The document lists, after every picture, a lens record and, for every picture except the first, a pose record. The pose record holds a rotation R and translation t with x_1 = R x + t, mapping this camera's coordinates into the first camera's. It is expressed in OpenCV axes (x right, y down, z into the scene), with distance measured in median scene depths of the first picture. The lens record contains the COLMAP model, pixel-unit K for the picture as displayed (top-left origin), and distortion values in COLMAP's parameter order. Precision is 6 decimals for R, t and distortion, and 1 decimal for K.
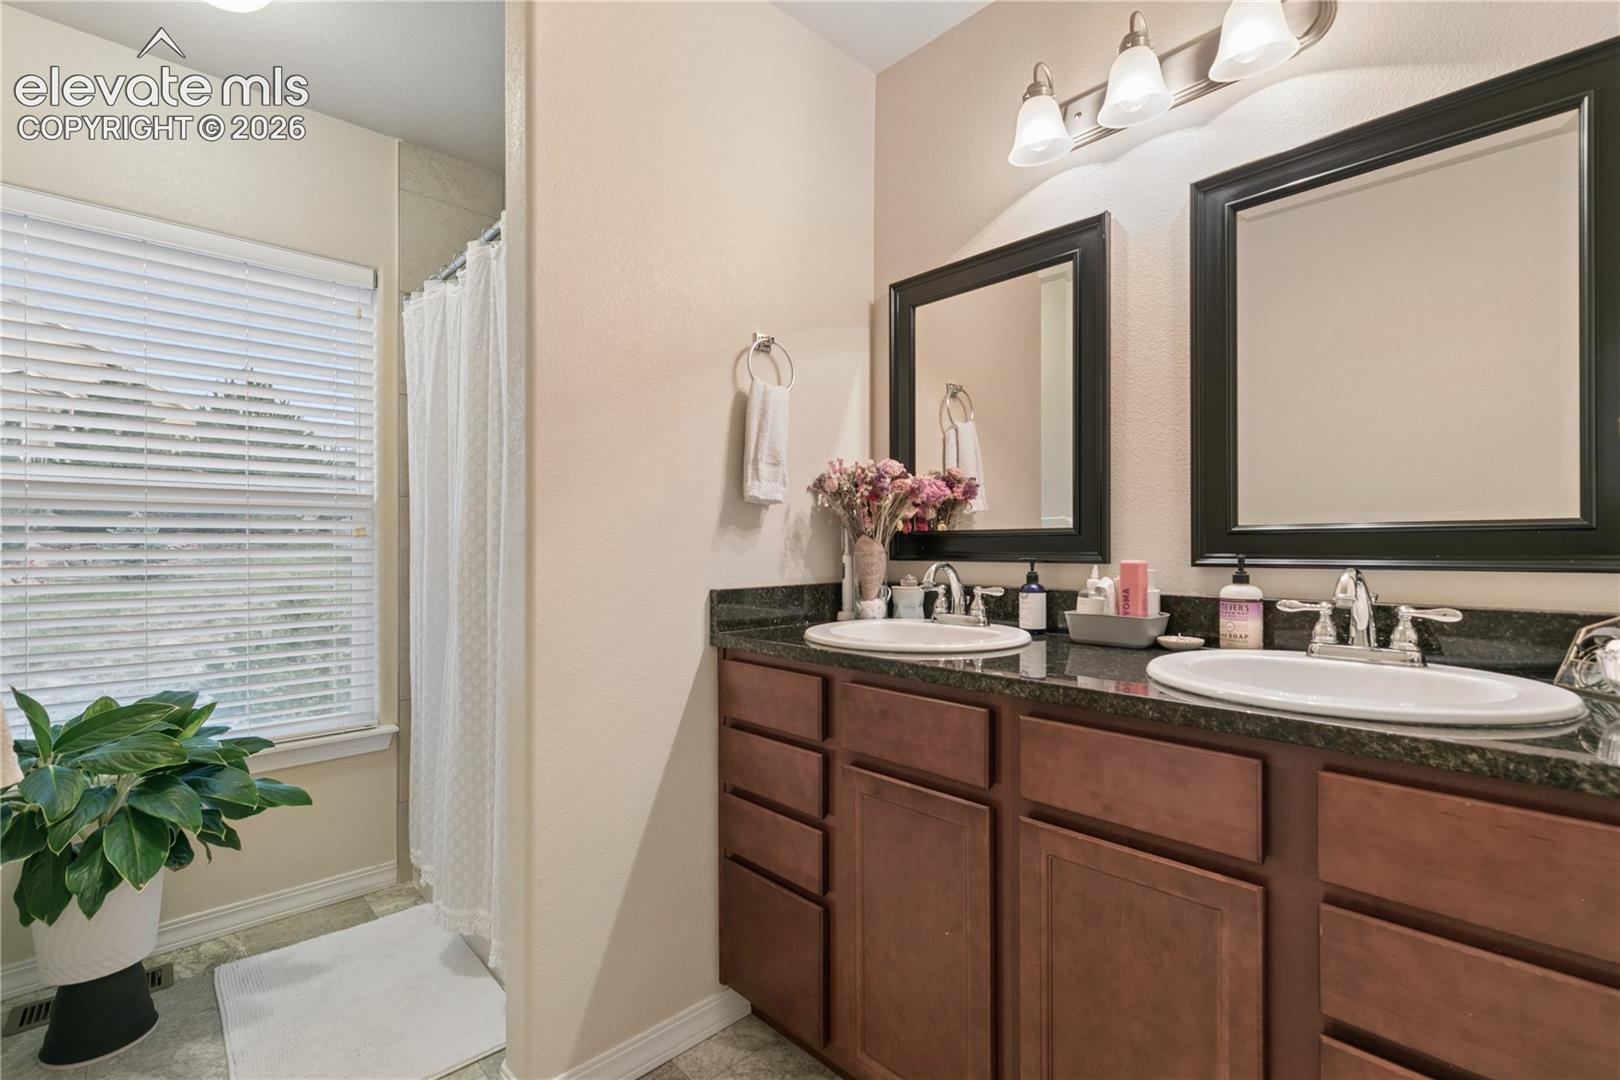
lens RADIAL K [[726.8, 0, 810.4], [0, 726.8, 542.3], [0, 0, 1]] dist [0.005830, -0.000552]
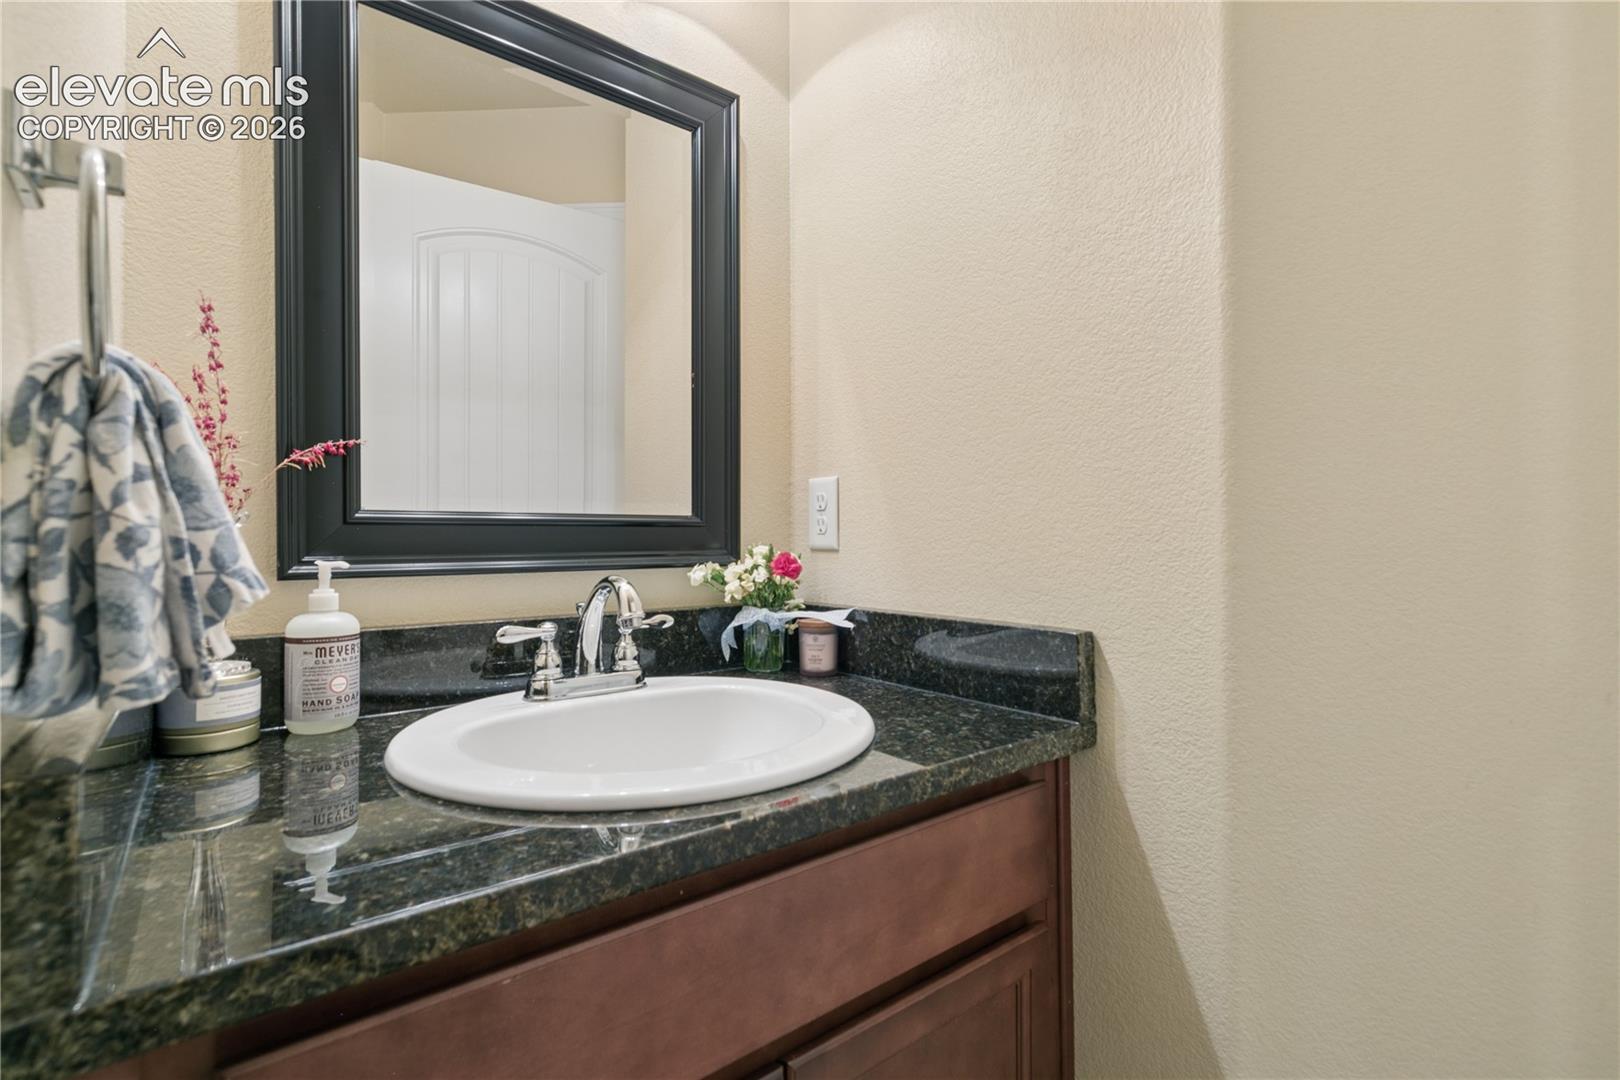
lens RADIAL K [[726.8, 0, 809.0], [0, 726.8, 545.9], [0, 0, 1]] dist [0.005830, -0.000552]
pose [[0.088654, -0.010651, 0.996006, 0.018337], [-0.007570, 0.999907, 0.011367, -0.002409], [-0.996034, -0.008548, 0.088565, 0.680296]]
